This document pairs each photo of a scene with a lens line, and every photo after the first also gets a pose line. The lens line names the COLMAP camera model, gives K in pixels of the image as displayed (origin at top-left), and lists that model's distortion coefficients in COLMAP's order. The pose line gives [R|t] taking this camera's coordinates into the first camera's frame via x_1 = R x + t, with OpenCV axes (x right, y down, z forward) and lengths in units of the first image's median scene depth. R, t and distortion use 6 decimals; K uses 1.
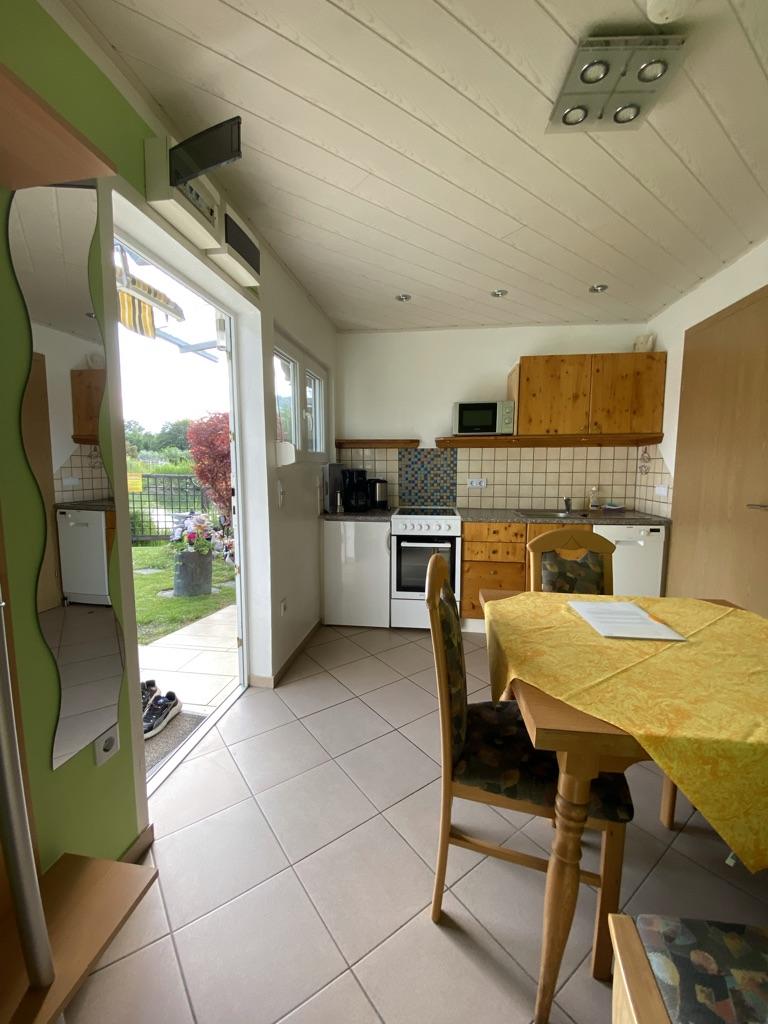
lens RADIAL K [[415.5, 0, 386.0], [0, 415.5, 511.3], [0, 0, 1]] dist [0.051601, -0.028809]
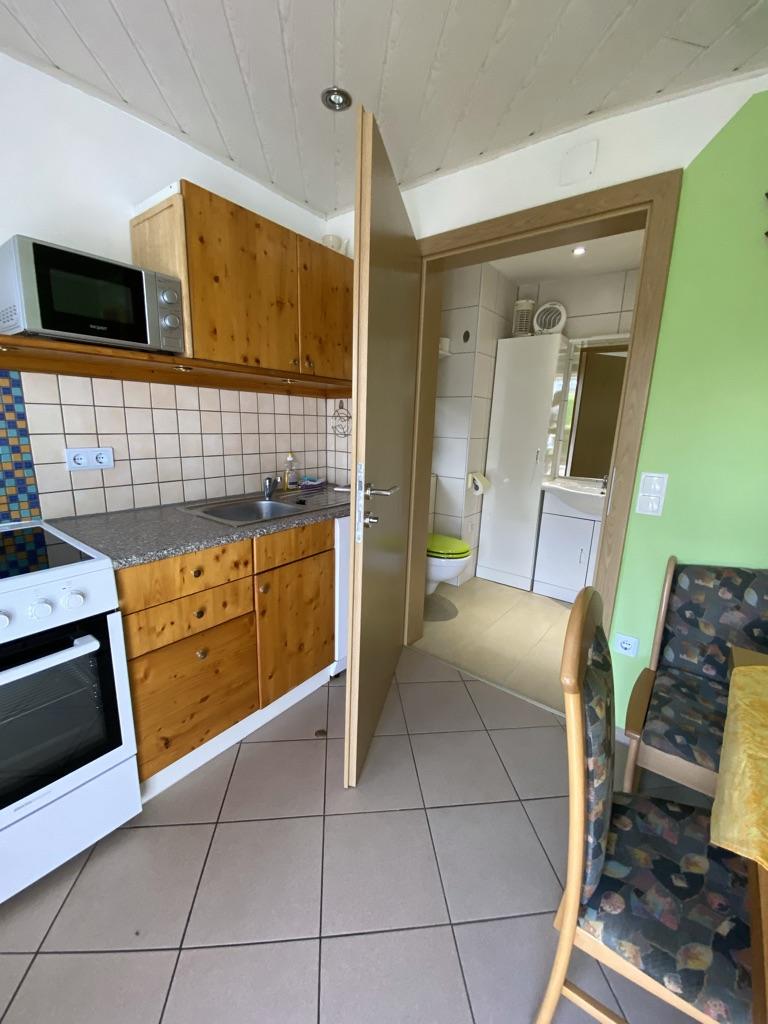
lens RADIAL K [[410.3, 0, 384.0], [0, 410.3, 512.0], [0, 0, 1]] dist [0.000911, -0.012348]
pose [[0.496578, -0.172882, 0.850601, -0.006935], [0.060569, 0.984477, 0.164731, -0.072518], [-0.865876, -0.030282, 0.499341, 0.574037]]
